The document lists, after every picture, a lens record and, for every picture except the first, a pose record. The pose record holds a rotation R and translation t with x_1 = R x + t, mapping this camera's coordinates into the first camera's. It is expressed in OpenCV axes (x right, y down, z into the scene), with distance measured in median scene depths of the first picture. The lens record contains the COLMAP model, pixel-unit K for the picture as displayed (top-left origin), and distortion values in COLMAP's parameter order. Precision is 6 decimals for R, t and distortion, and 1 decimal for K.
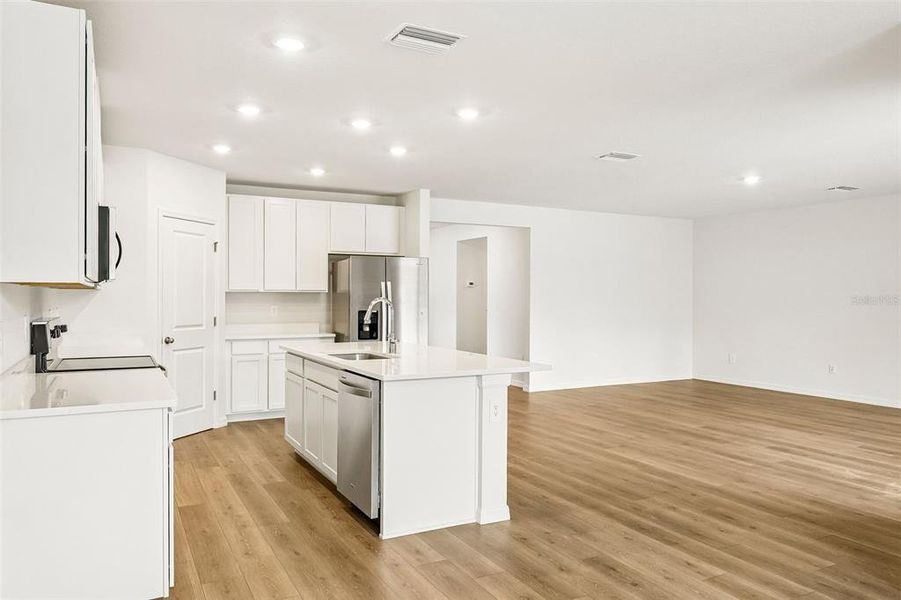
lens RADIAL K [[629.0, 0, 443.9], [0, 629.0, 302.0], [0, 0, 1]] dist [-0.006211, -0.001194]
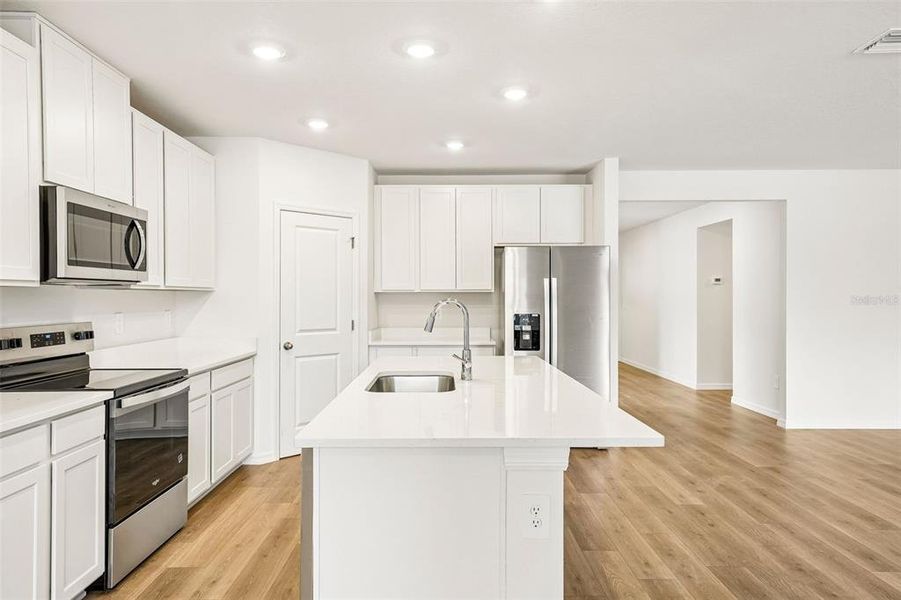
lens RADIAL K [[582.2, 0, 448.5], [0, 582.2, 299.7], [0, 0, 1]] dist [0.031917, 0.000257]
pose [[0.890053, -0.001846, -0.455853, 0.138611], [0.000458, 0.999995, -0.003156, -0.002780], [0.455857, 0.002601, 0.890049, 0.311771]]
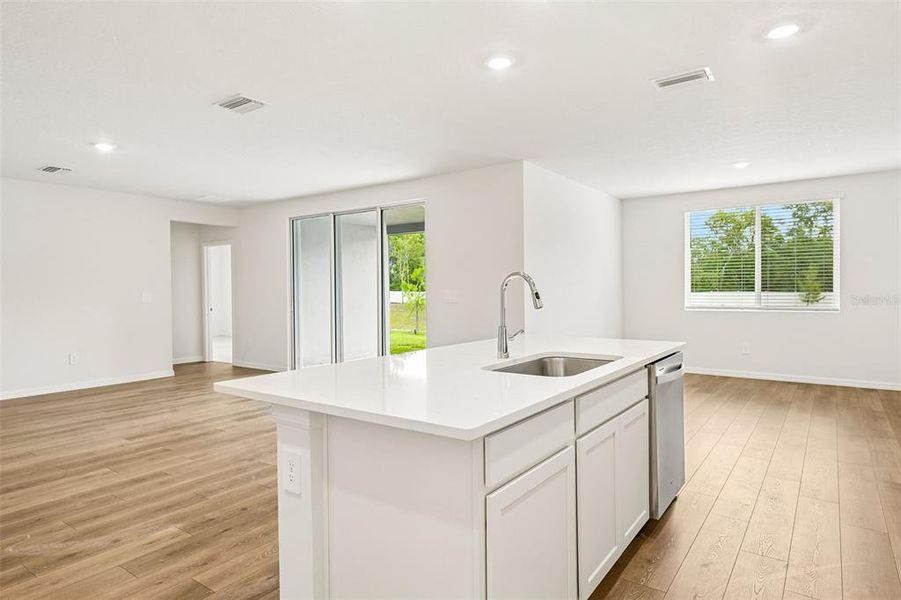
lens RADIAL K [[532.7, 0, 449.0], [0, 532.7, 302.8], [0, 0, 1]] dist [0.026705, 0.001426]
pose [[-0.449459, -0.022771, 0.893010, -0.400730], [0.013453, 0.999389, 0.032255, 0.003987], [-0.893199, 0.026511, -0.448879, 0.947596]]
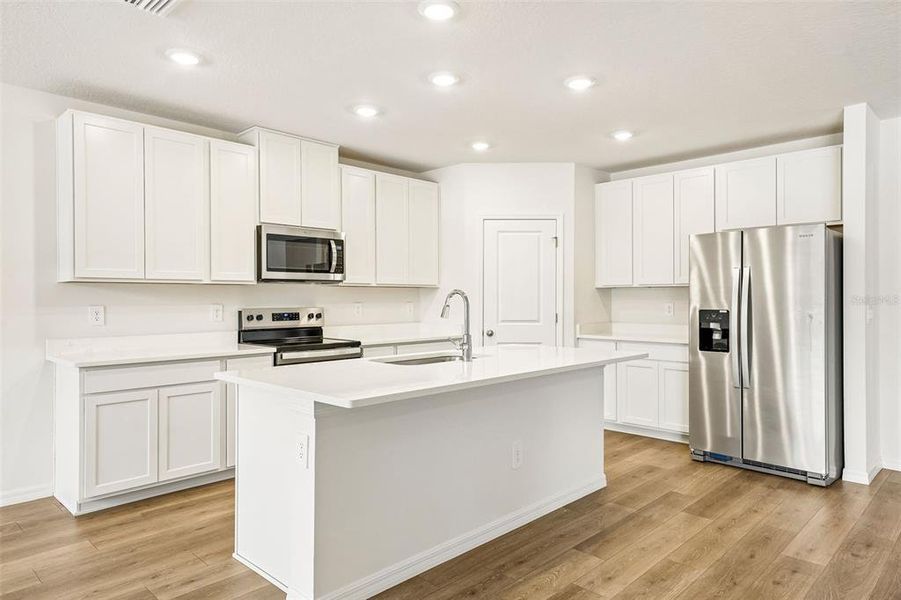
lens RADIAL K [[566.6, 0, 450.5], [0, 566.6, 300.0], [0, 0, 1]] dist [0.029480, -0.000193]
pose [[0.315011, -0.001347, -0.949087, 0.417477], [-0.005283, 0.999981, -0.003173, 0.006363], [0.949073, 0.006014, 0.314998, 0.556099]]
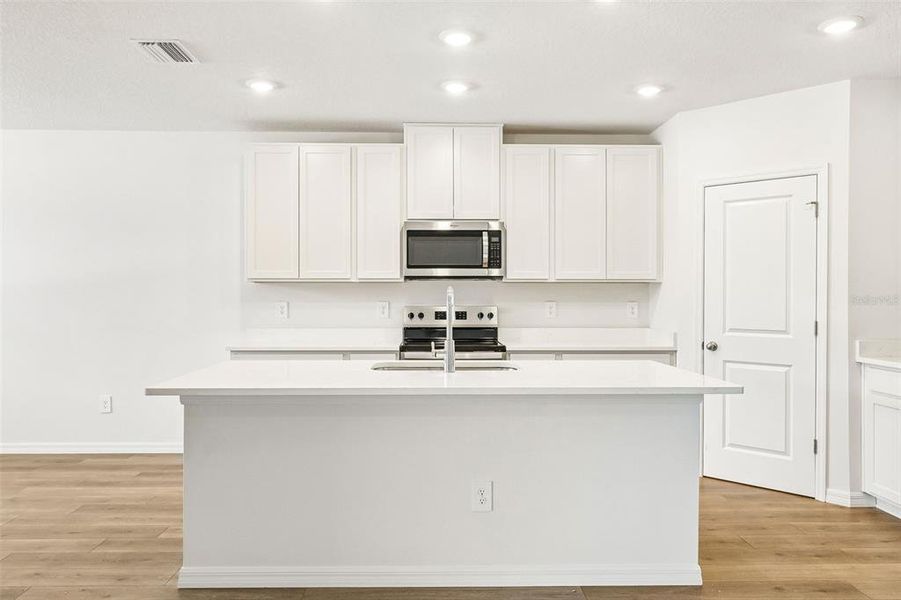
lens RADIAL K [[667.5, 0, 446.3], [0, 667.5, 298.4], [0, 0, 1]] dist [0.003991, 0.003853]
pose [[-0.438732, 0.000393, -0.898618, 0.390680], [-0.010853, 0.999925, 0.005736, 0.001210], [0.898552, 0.012269, -0.438695, 0.946937]]
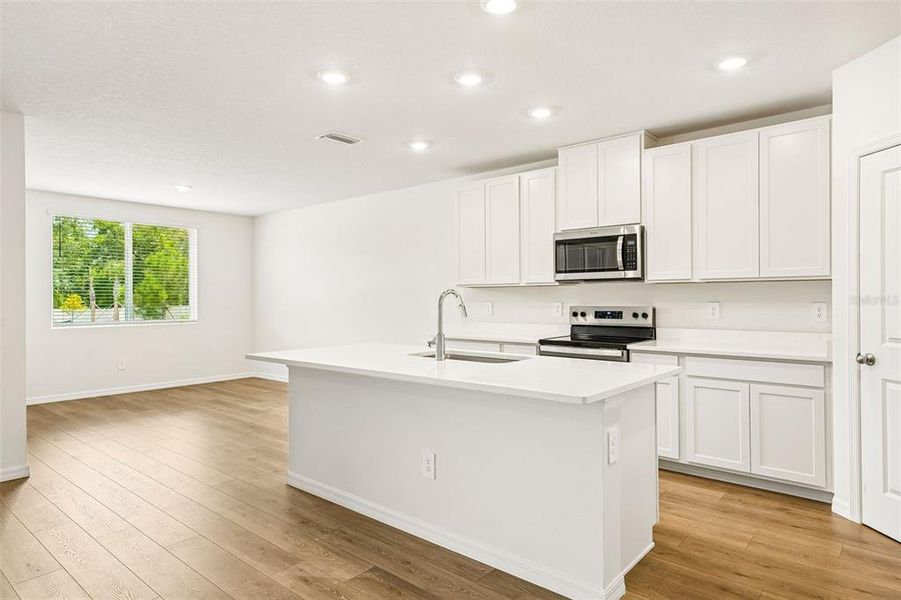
lens RADIAL K [[532.7, 0, 449.0], [0, 532.7, 302.8], [0, 0, 1]] dist [0.026705, 0.001426]
pose [[-0.928091, 0.006775, -0.372291, 0.112909], [-0.000050, 0.999832, 0.018322, -0.002512], [0.372352, 0.017023, -0.927935, 1.183127]]
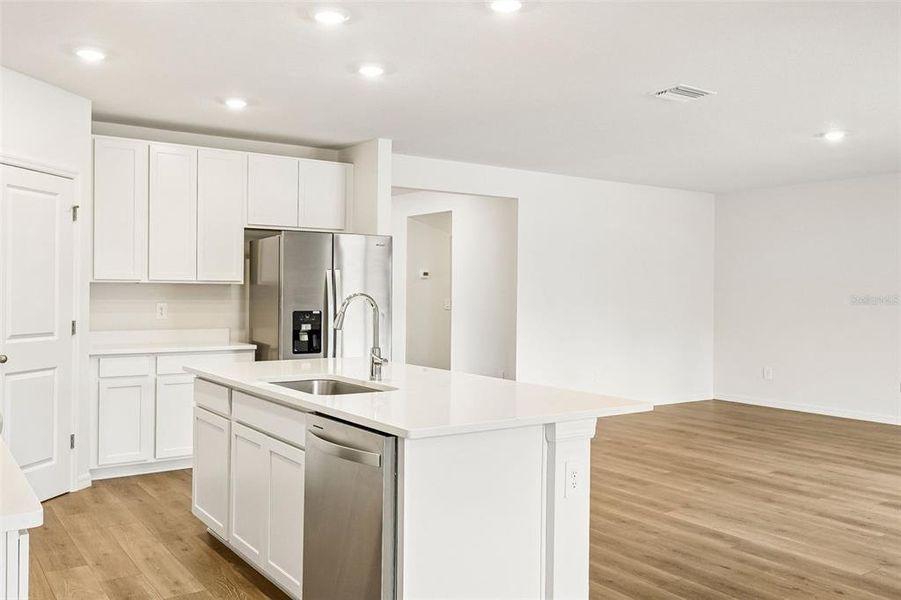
lens RADIAL K [[772.2, 0, 445.4], [0, 772.2, 296.9], [0, 0, 1]] dist [0.008632, 0.012269]
pose [[0.992607, 0.005199, 0.121264, -0.078138], [-0.005142, 0.999986, -0.000779, -0.002167], [-0.121267, 0.000150, 0.992620, 0.155033]]
